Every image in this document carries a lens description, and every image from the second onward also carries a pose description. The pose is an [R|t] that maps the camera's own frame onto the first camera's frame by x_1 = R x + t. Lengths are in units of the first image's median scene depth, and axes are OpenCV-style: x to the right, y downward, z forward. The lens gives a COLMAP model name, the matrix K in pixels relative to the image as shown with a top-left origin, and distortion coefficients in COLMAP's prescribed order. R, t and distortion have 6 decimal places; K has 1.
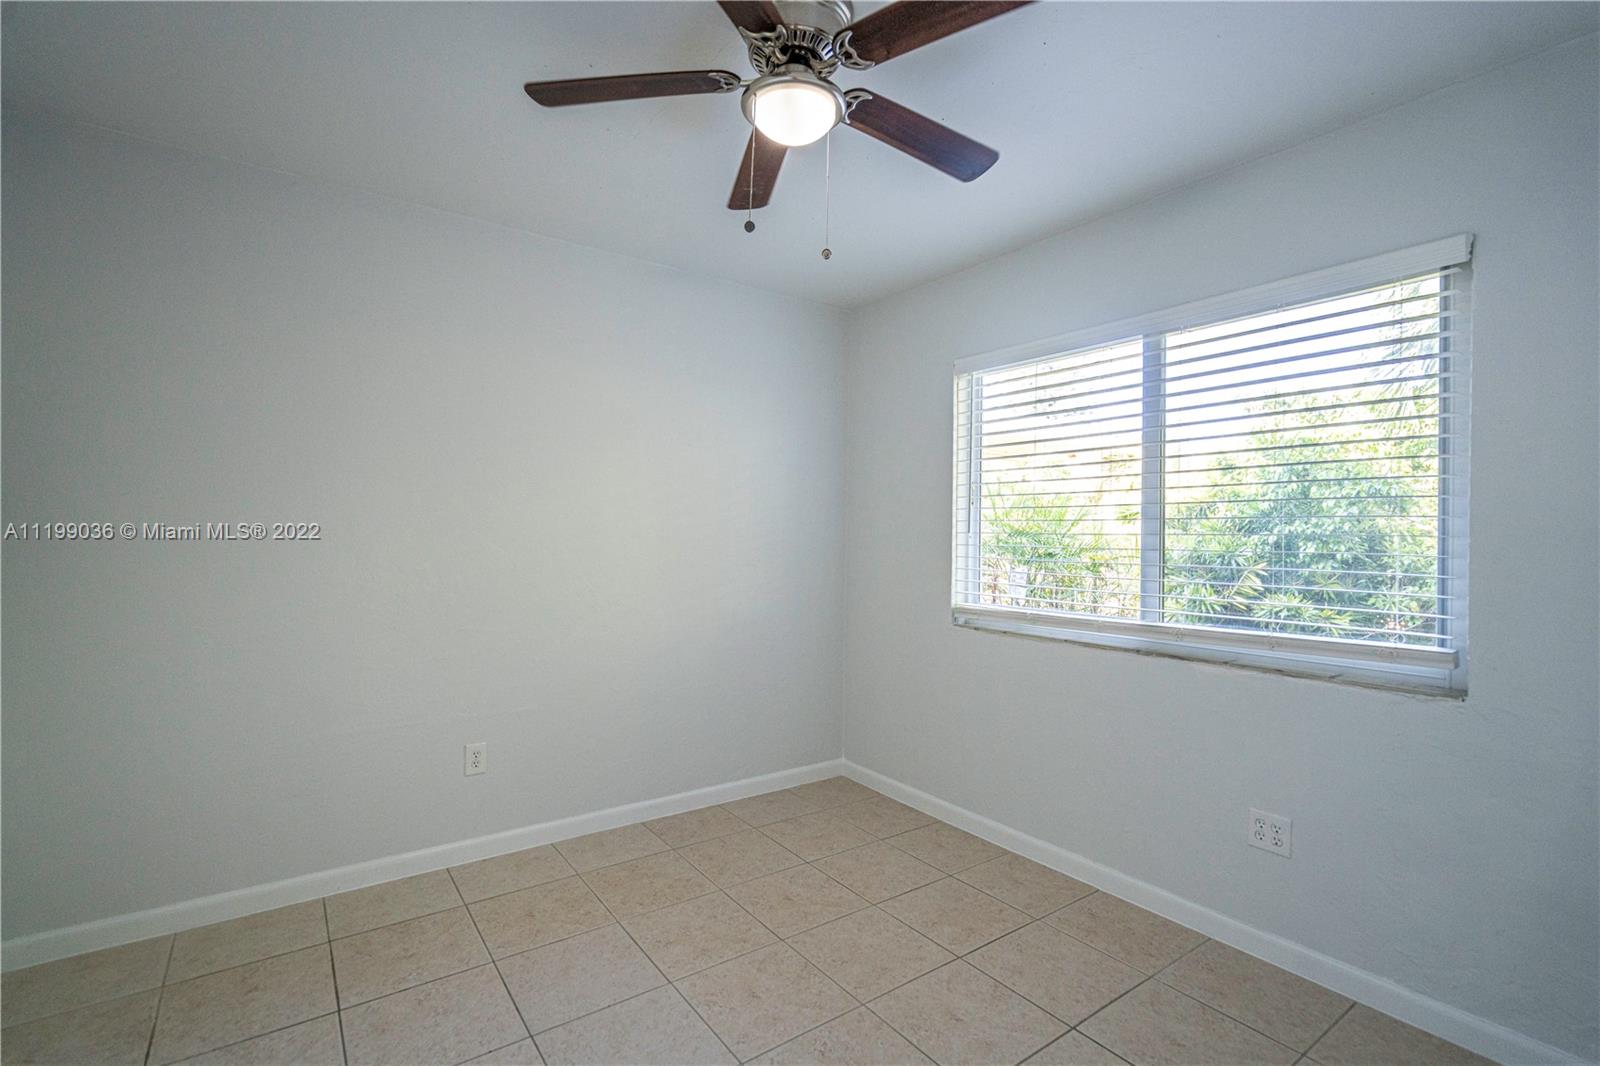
lens RADIAL K [[731.4, 0, 800.0], [0, 731.4, 533.0], [0, 0, 1]] dist [0.000371, -0.000120]
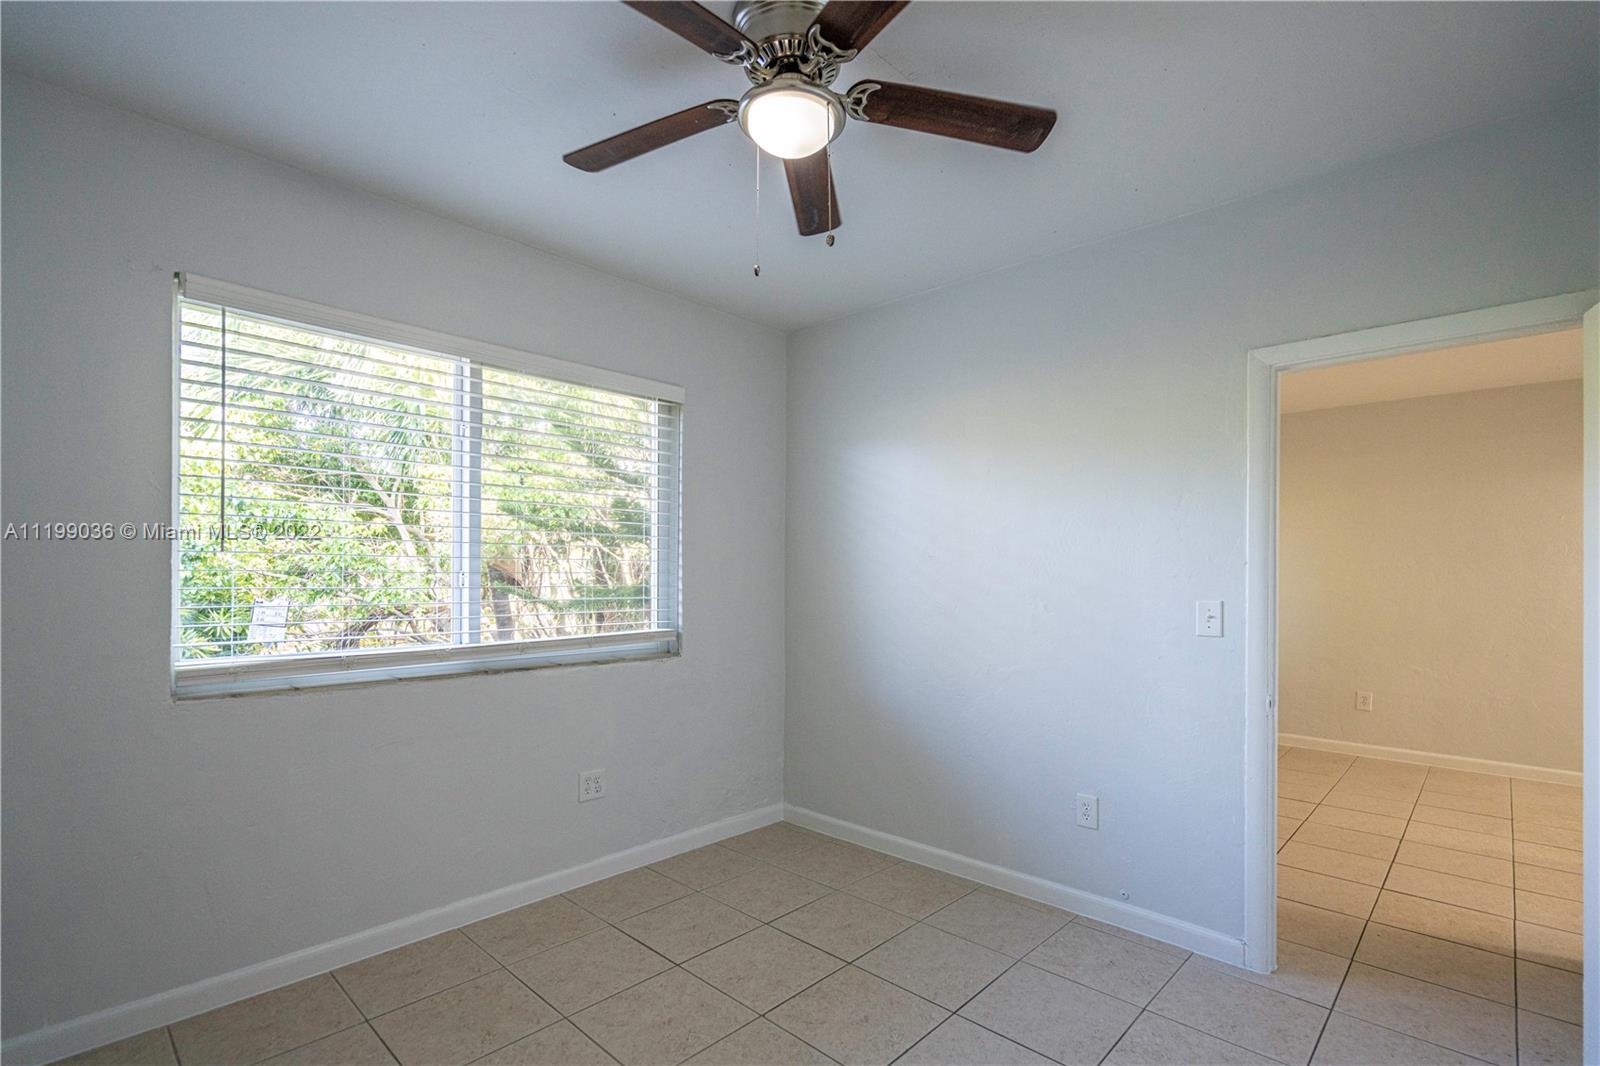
lens RADIAL K [[742.9, 0, 804.8], [0, 742.9, 566.5], [0, 0, 1]] dist [-0.001602, -0.000157]
pose [[-0.191413, -0.005899, 0.981492, -0.749967], [-0.016683, 0.999857, 0.002756, 0.003741], [-0.981368, -0.015847, -0.191484, 0.887406]]
